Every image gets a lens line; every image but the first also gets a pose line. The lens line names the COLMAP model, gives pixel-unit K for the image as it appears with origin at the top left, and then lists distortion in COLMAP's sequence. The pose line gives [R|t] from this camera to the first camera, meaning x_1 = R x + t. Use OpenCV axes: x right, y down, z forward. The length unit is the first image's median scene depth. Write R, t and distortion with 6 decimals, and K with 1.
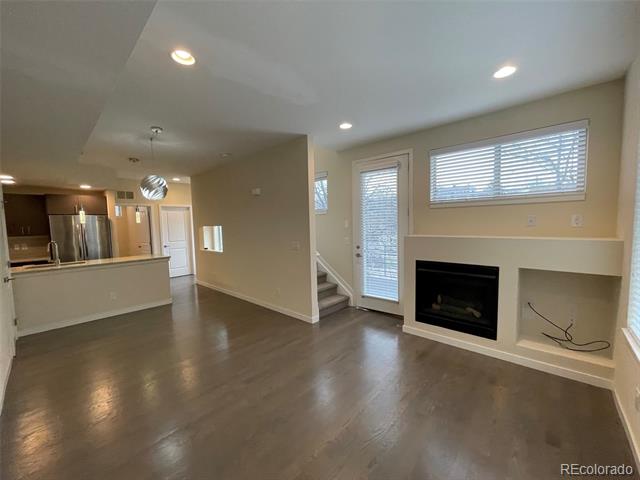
lens RADIAL K [[258.8, 0, 321.4], [0, 258.8, 241.5], [0, 0, 1]] dist [0.015722, 0.000129]
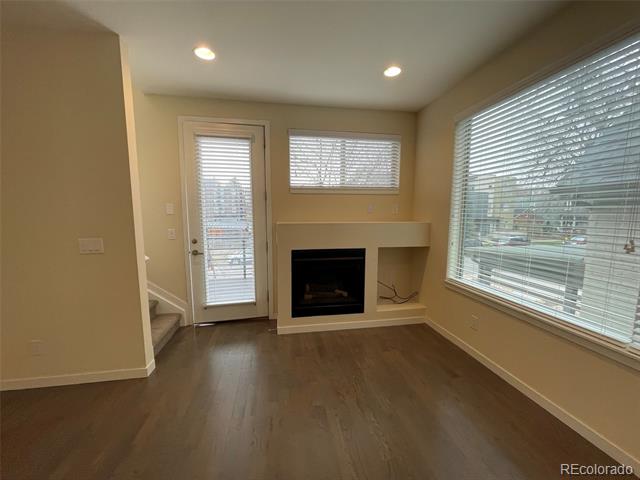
lens RADIAL K [[258.8, 0, 318.1], [0, 258.8, 240.7], [0, 0, 1]] dist [0.015722, 0.000129]
pose [[0.621776, -0.067869, 0.780249, -0.262504], [0.045812, 0.997684, 0.050274, -0.001261], [-0.781854, 0.004486, 0.623446, 0.367411]]
